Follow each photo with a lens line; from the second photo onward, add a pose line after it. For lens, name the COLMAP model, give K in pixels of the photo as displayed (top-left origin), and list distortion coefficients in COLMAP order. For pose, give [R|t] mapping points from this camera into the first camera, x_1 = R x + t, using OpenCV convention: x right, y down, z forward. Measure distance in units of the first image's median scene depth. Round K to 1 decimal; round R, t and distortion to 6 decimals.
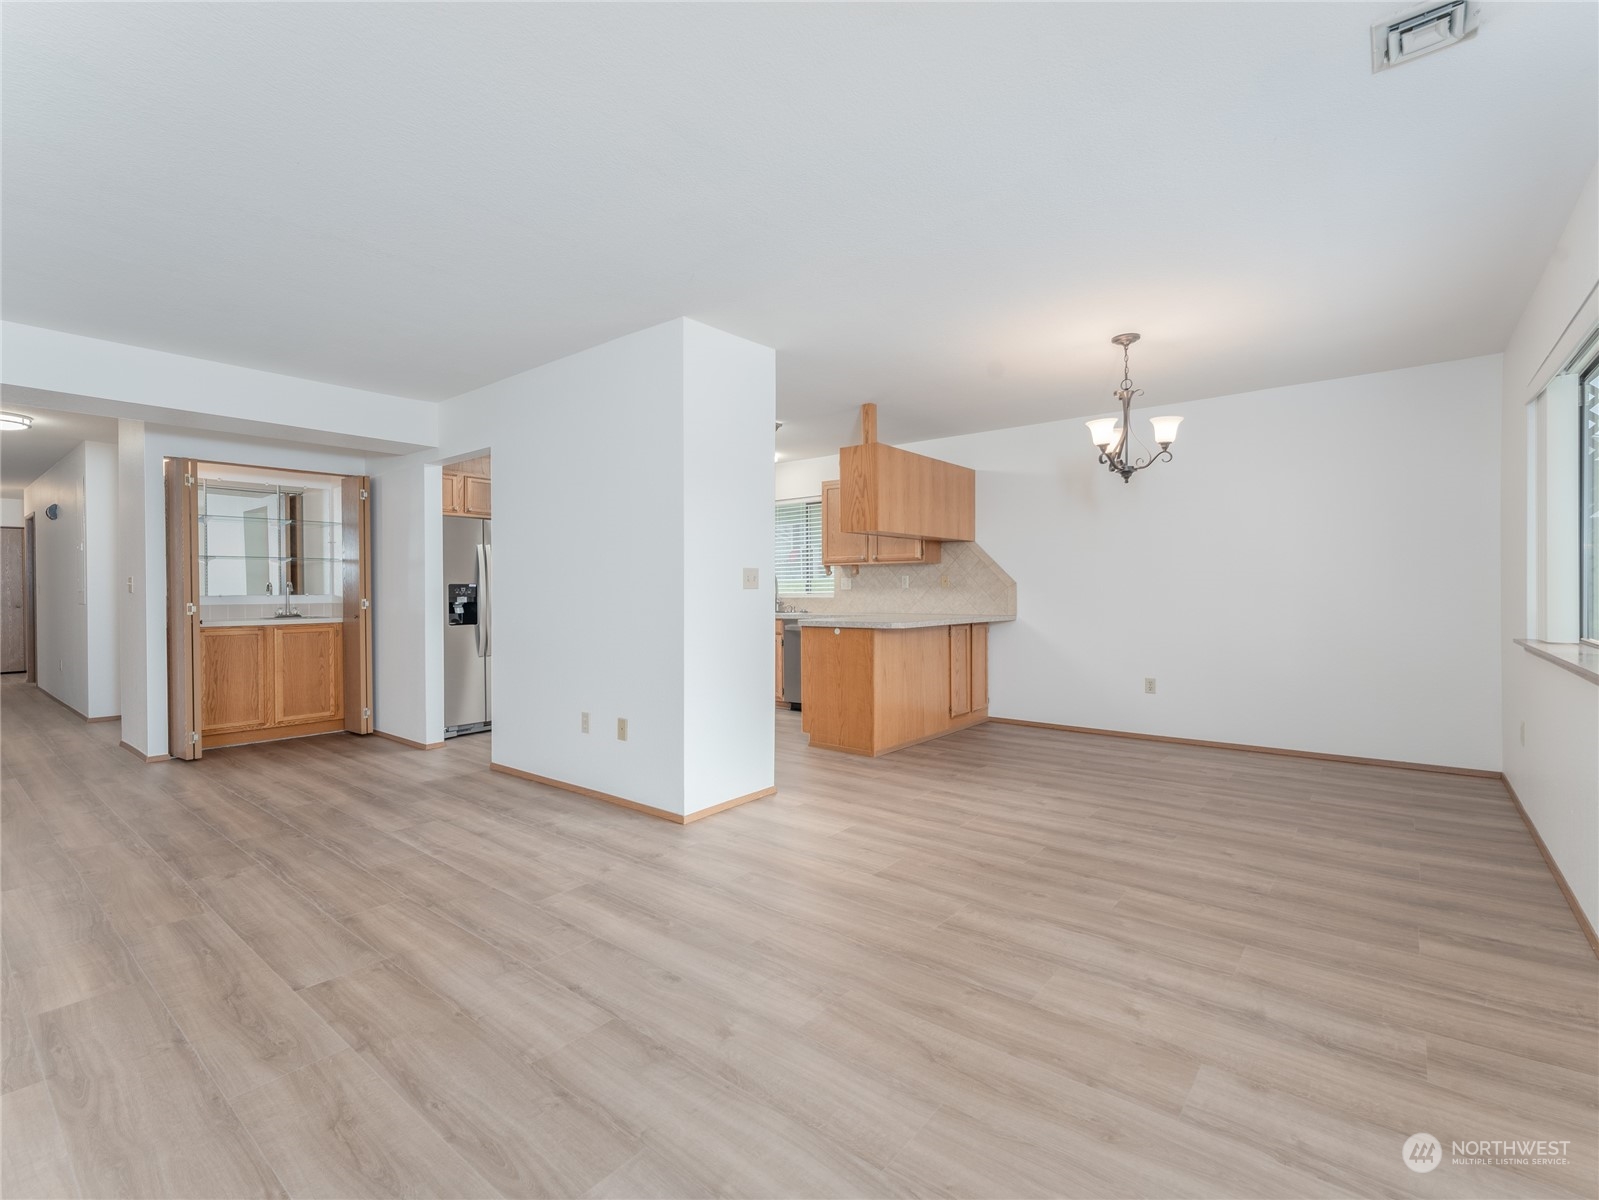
lens RADIAL K [[727.2, 0, 830.2], [0, 727.2, 594.2], [0, 0, 1]] dist [0.004275, -0.001554]
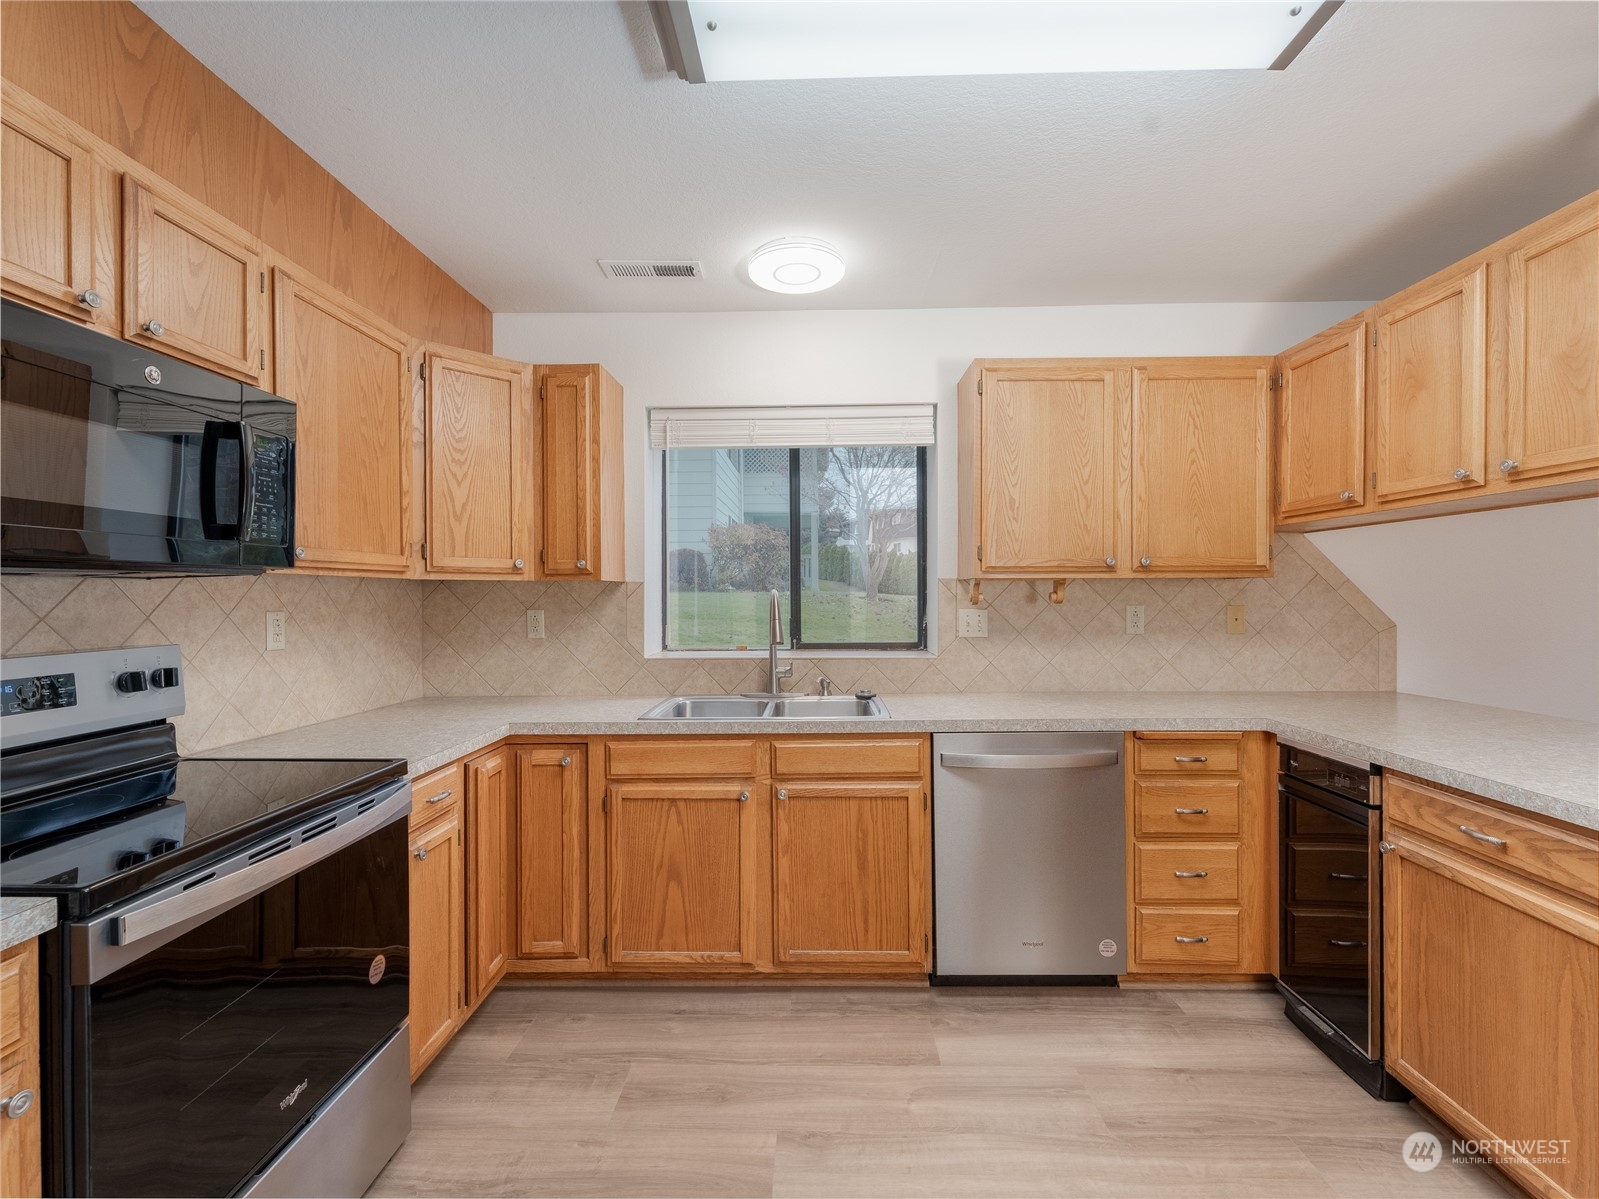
lens RADIAL K [[727.2, 0, 818.1], [0, 727.2, 596.8], [0, 0, 1]] dist [0.004275, -0.001554]
pose [[0.803133, 0.002467, 0.595794, -0.574205], [0.003602, 0.999953, -0.008996, -0.049999], [-0.595788, 0.009371, 0.803087, 1.359392]]
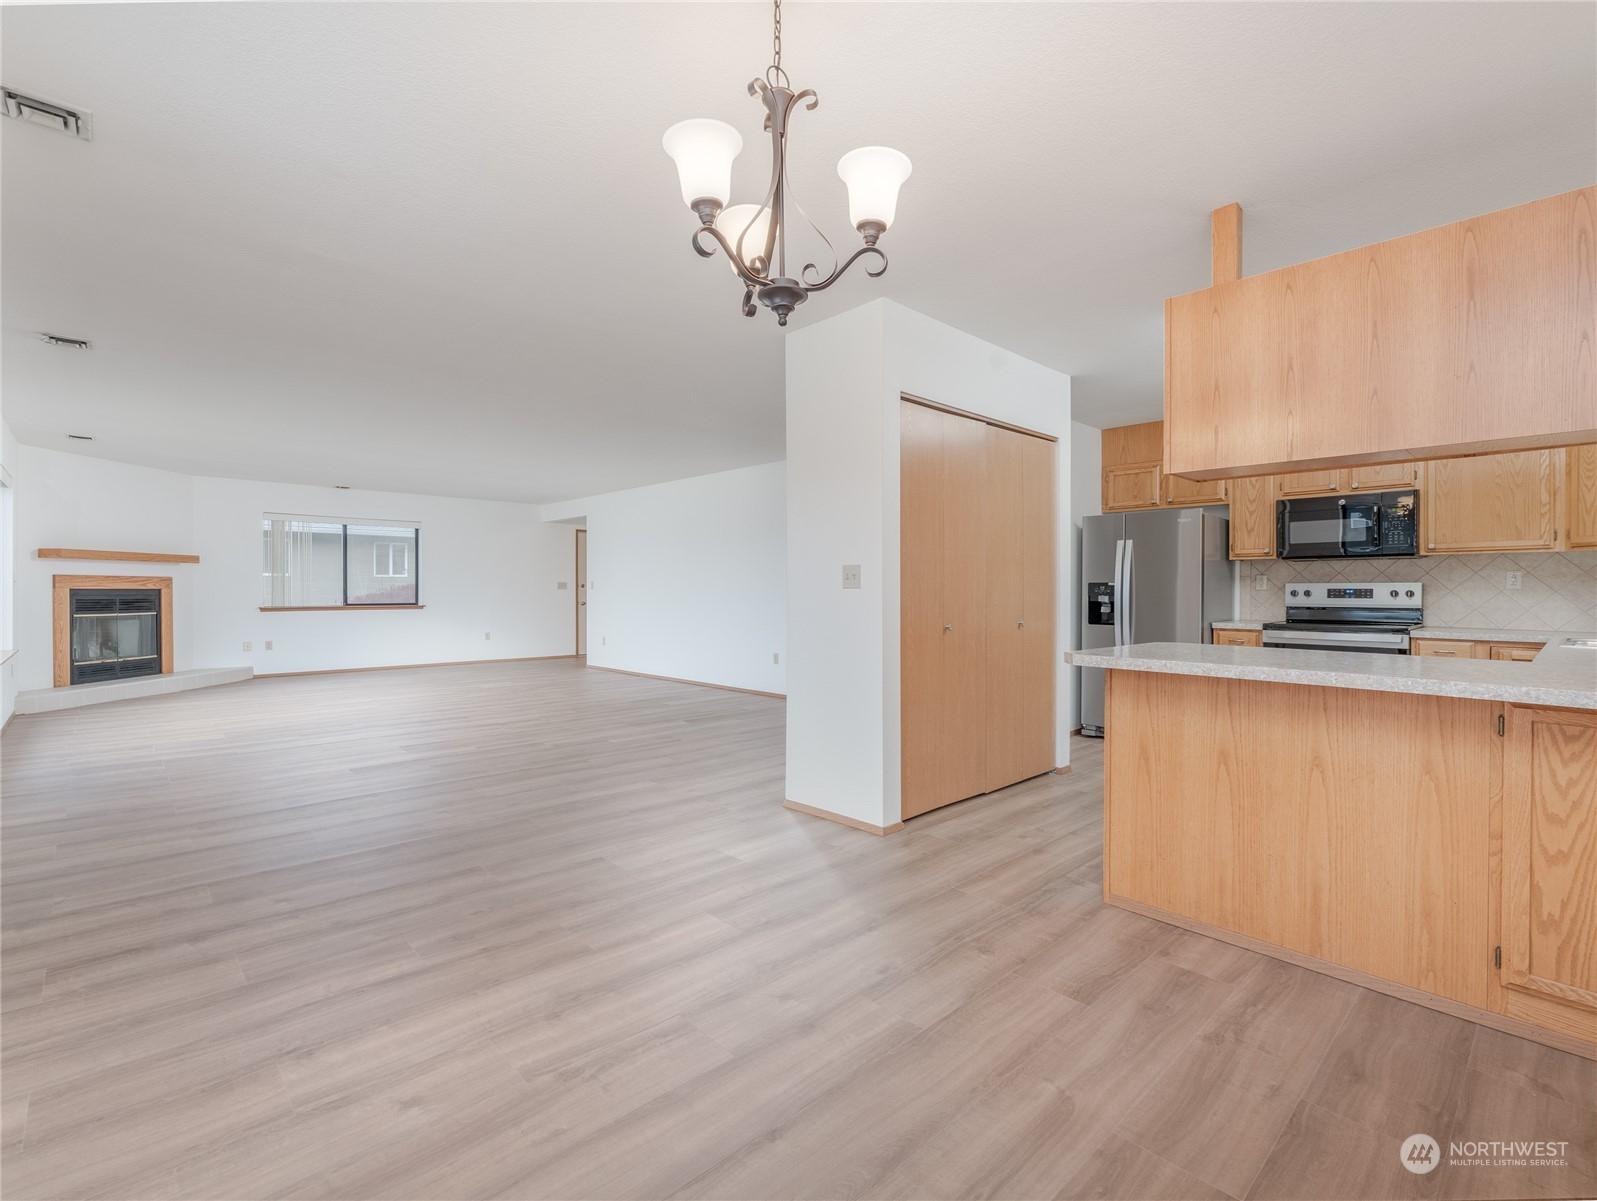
lens RADIAL K [[759.8, 0, 783.2], [0, 759.8, 586.1], [0, 0, 1]] dist [-0.001813, -0.001359]
pose [[-0.171846, 0.001928, -0.985122, 0.851446], [-0.010110, 0.999942, 0.003720, -0.012857], [0.985072, 0.010598, -0.171817, 1.116081]]
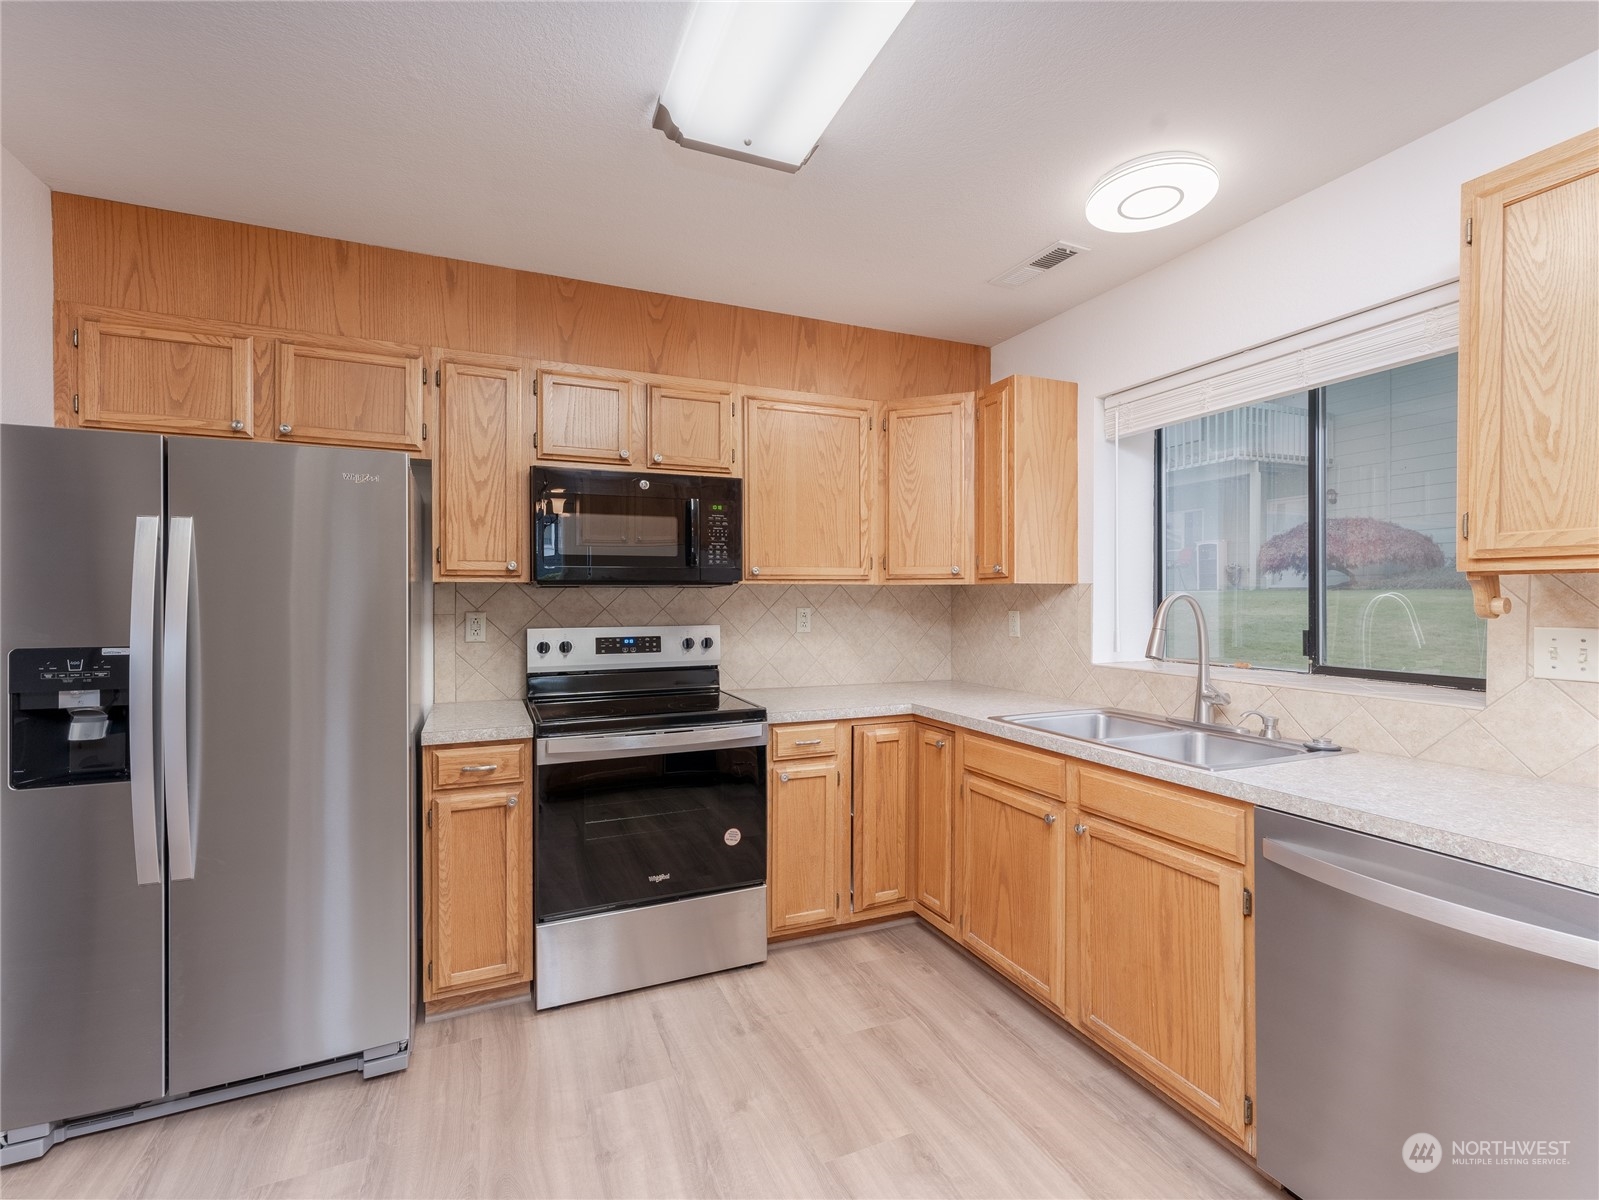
lens RADIAL K [[727.2, 0, 807.8], [0, 727.2, 600.5], [0, 0, 1]] dist [0.004275, -0.001554]
pose [[0.876028, 0.009344, -0.482169, -0.145049], [-0.009924, 0.999950, 0.001348, -0.054843], [0.482158, 0.003604, 0.876077, 1.308189]]
